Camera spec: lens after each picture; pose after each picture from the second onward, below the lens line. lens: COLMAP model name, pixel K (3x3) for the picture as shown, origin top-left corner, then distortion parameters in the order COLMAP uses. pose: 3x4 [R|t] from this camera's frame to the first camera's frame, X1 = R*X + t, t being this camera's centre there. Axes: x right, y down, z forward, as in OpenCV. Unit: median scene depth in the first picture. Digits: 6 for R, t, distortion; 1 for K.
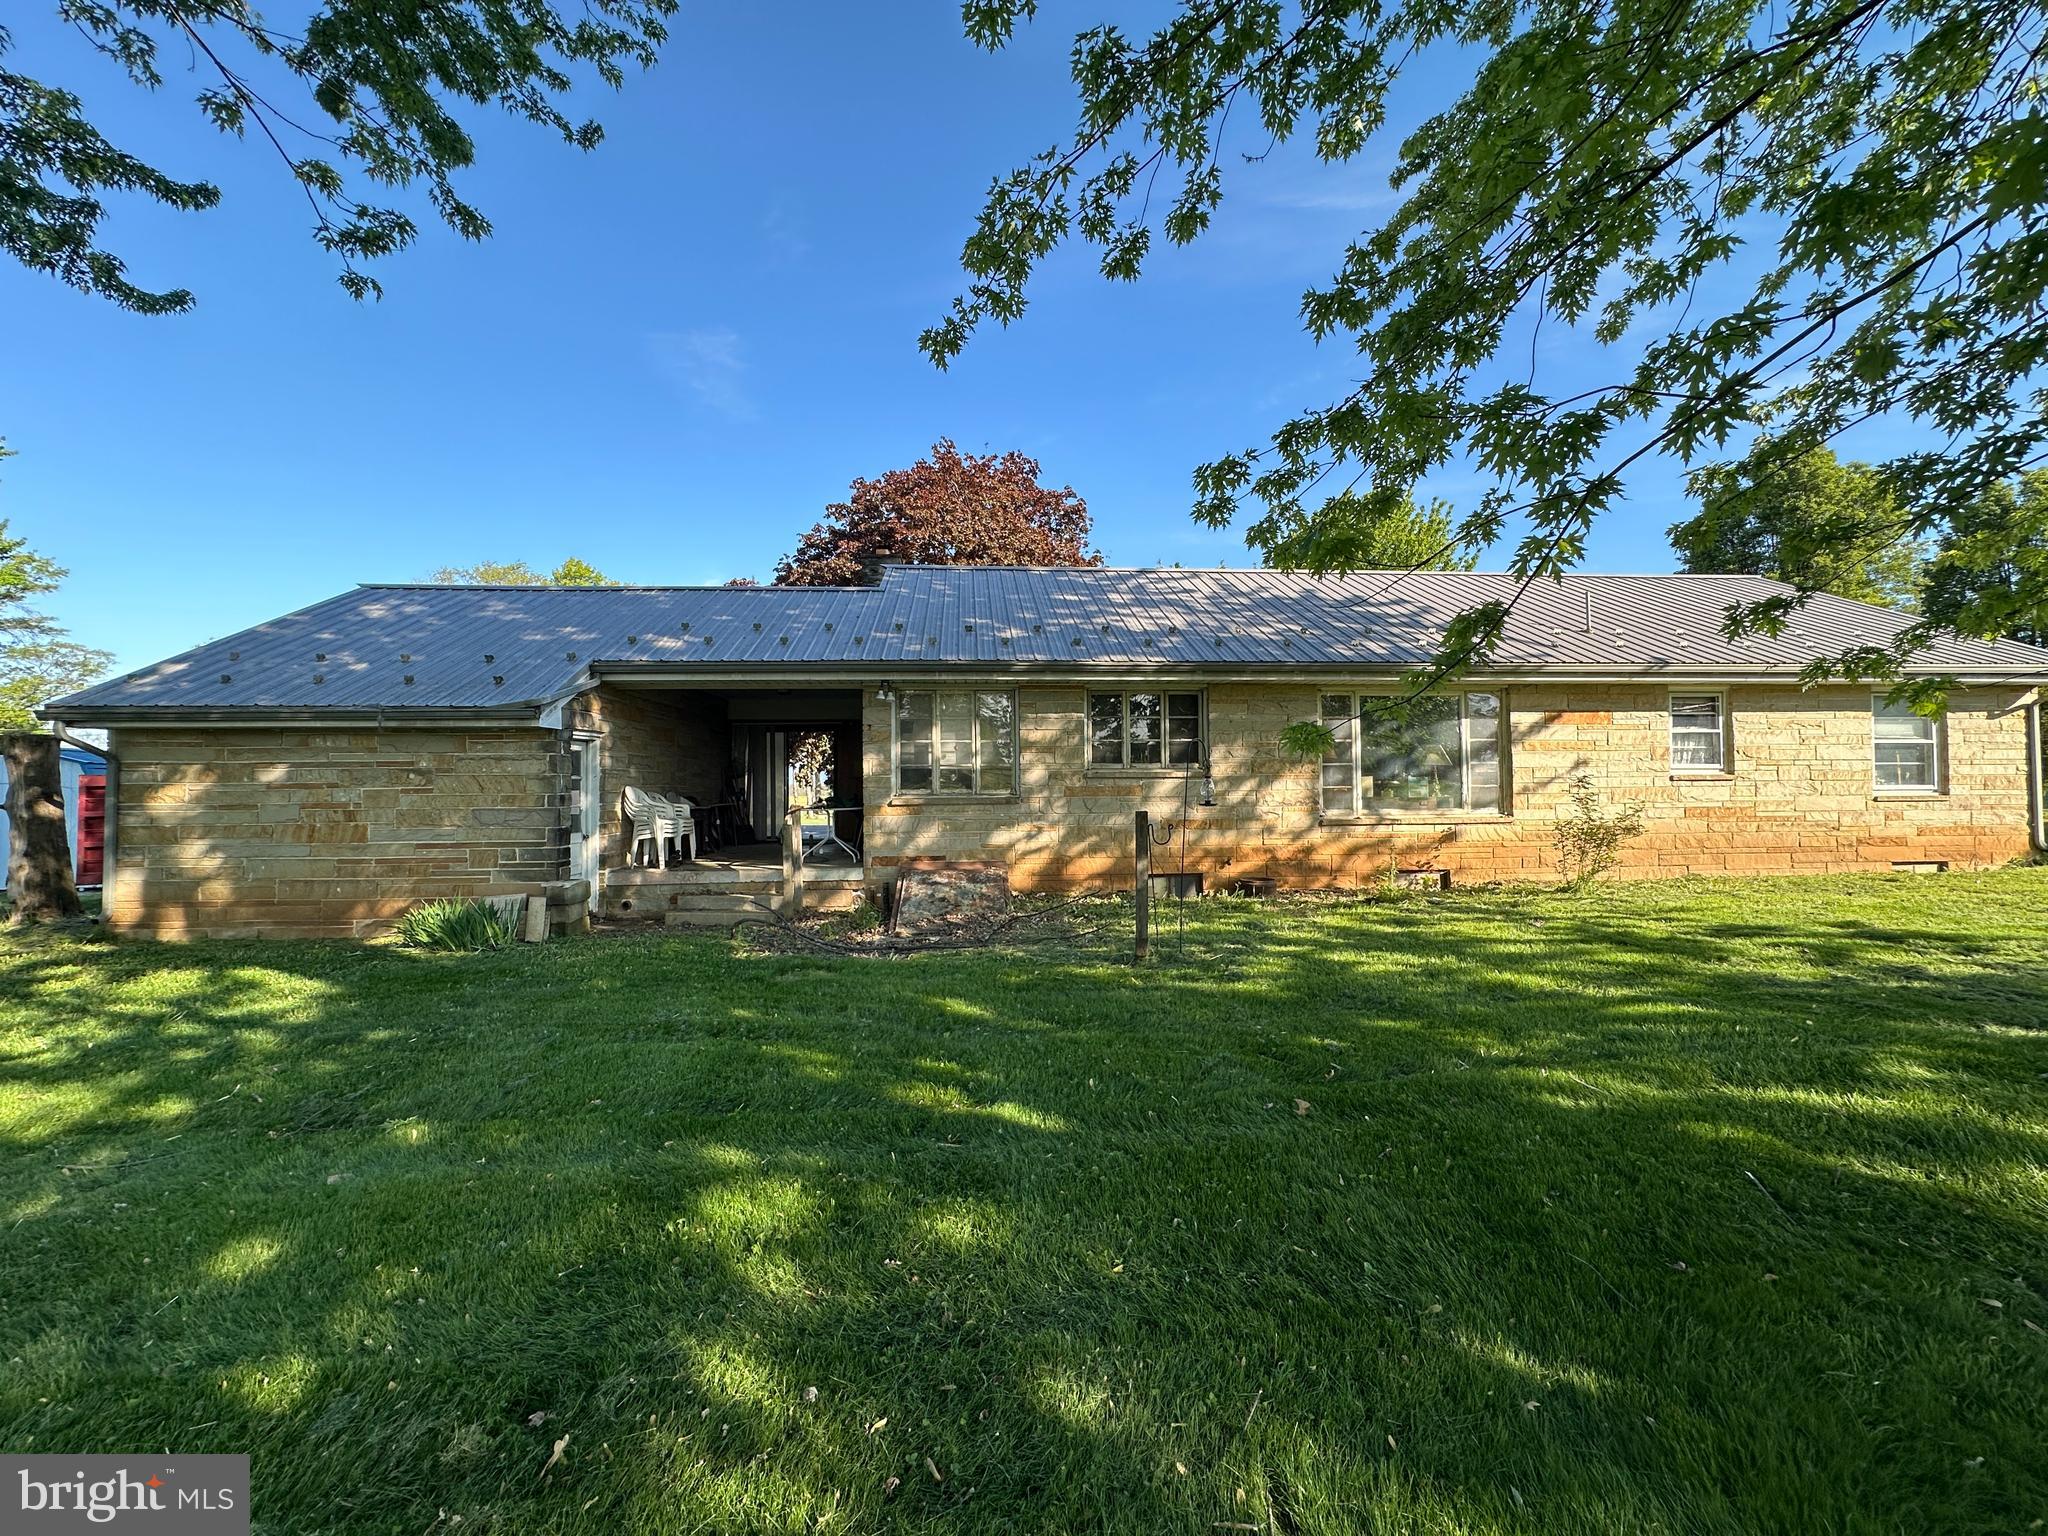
lens RADIAL K [[812.7, 0, 1025.0], [0, 812.7, 767.0], [0, 0, 1]] dist [-0.004839, 0.001270]
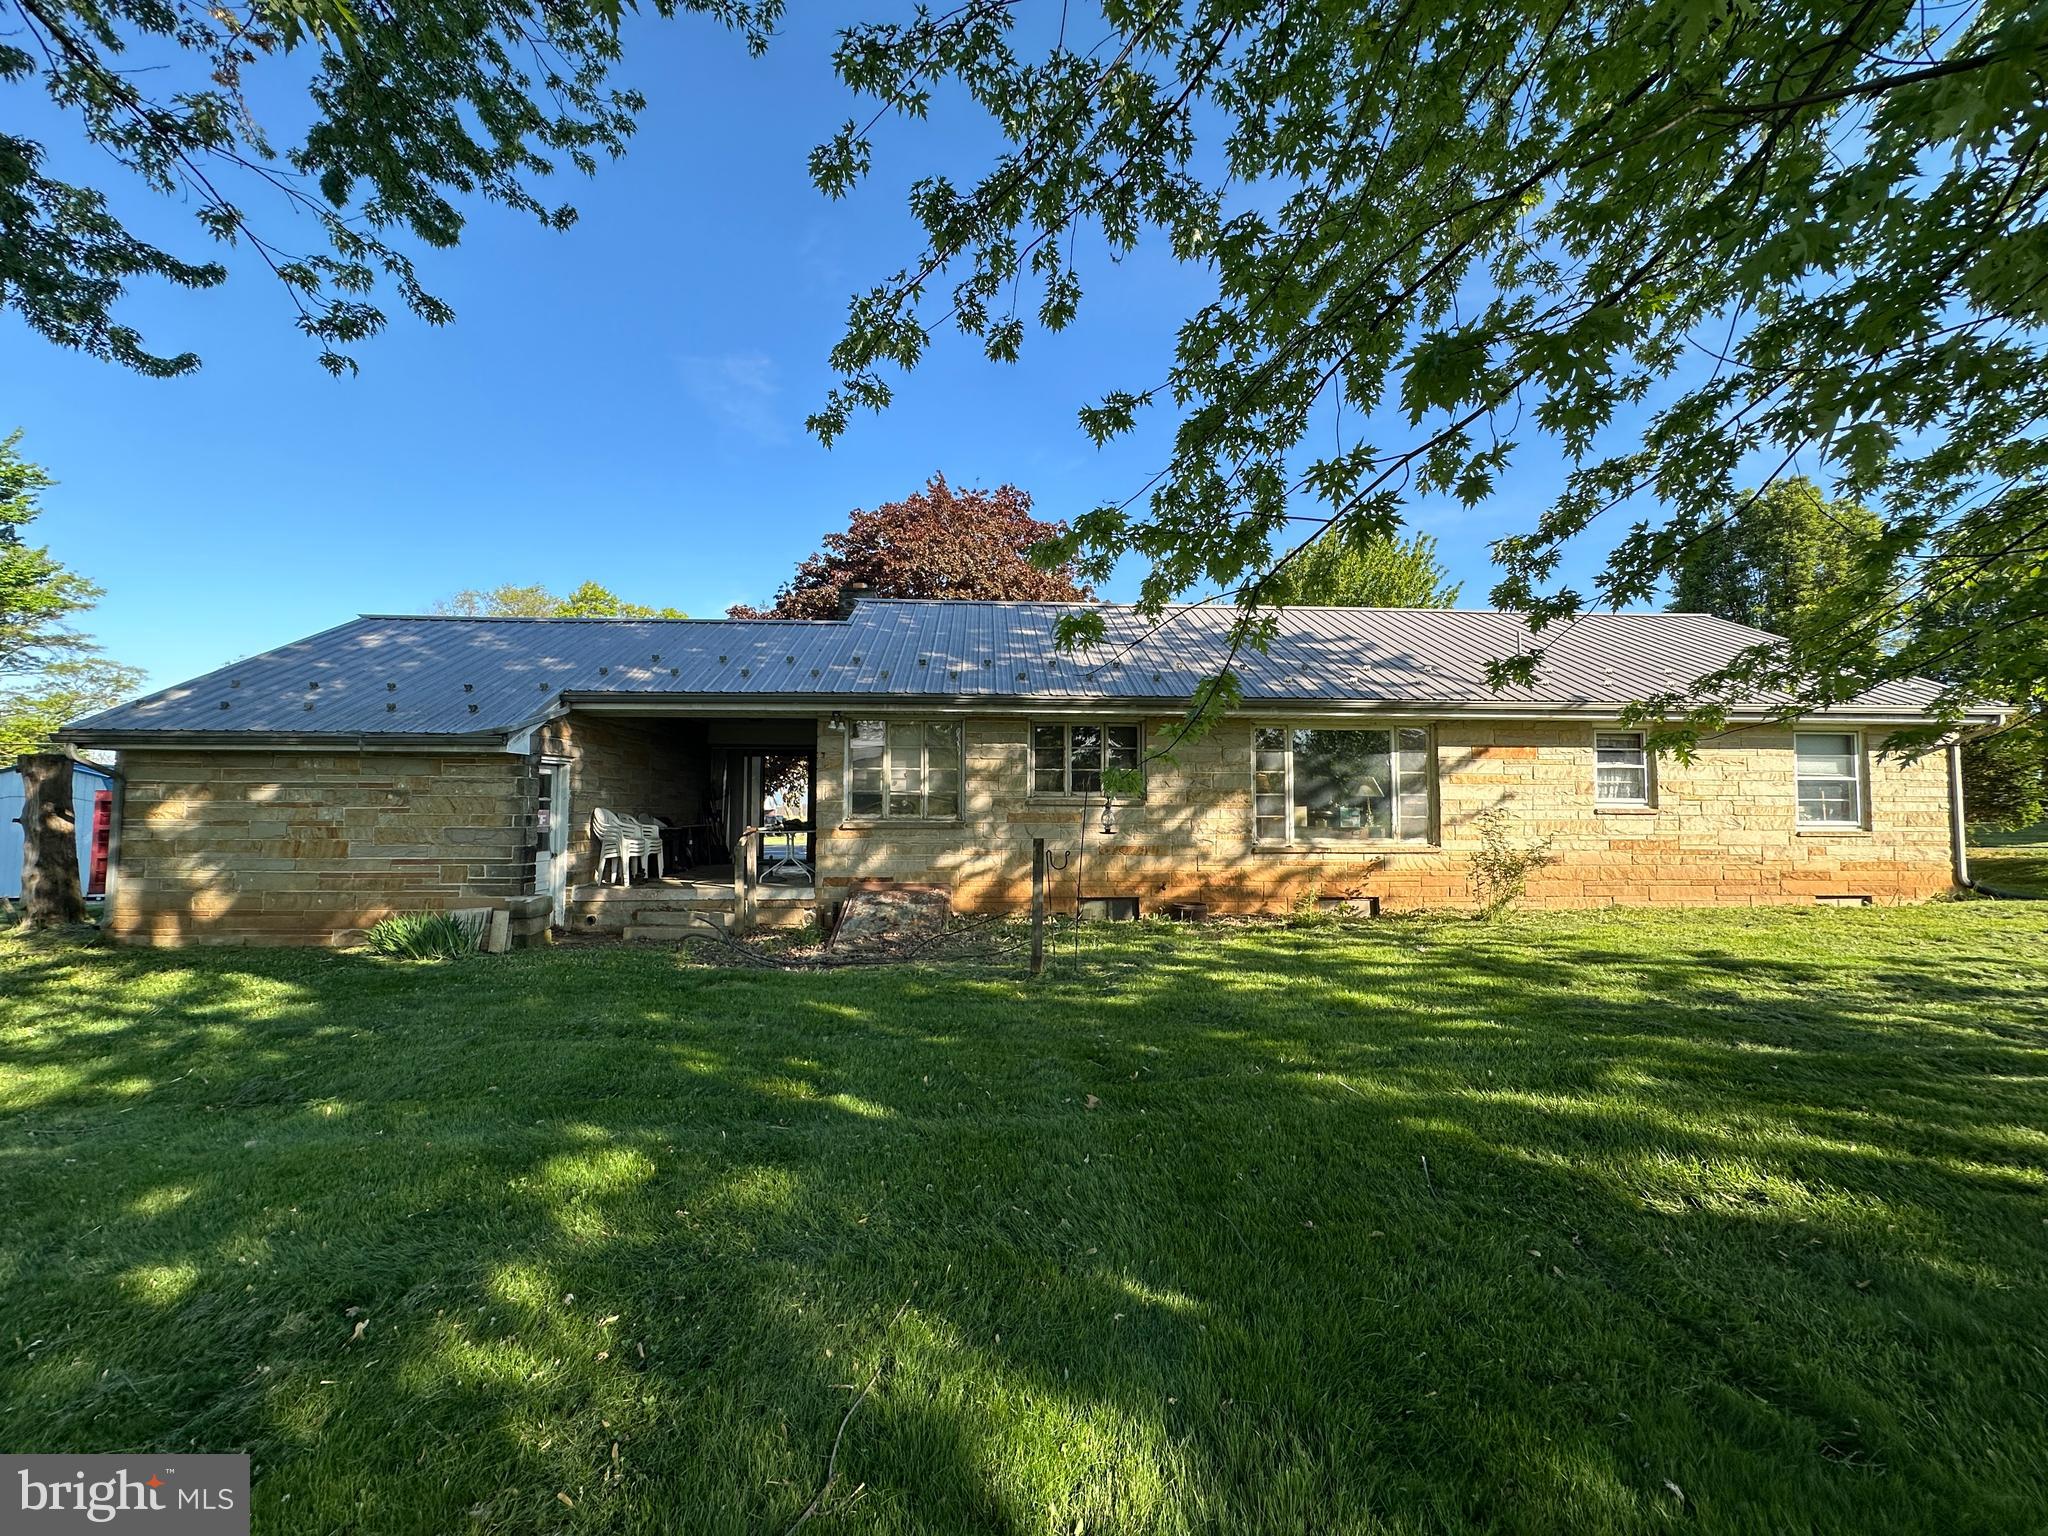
lens RADIAL K [[812.7, 0, 1025.0], [0, 812.7, 767.0], [0, 0, 1]] dist [-0.004839, 0.001270]
pose [[0.999781, 0.010933, -0.017820, 0.107665], [-0.011423, 0.999553, -0.027630, -0.007949], [0.017510, 0.027828, 0.999459, -0.065324]]
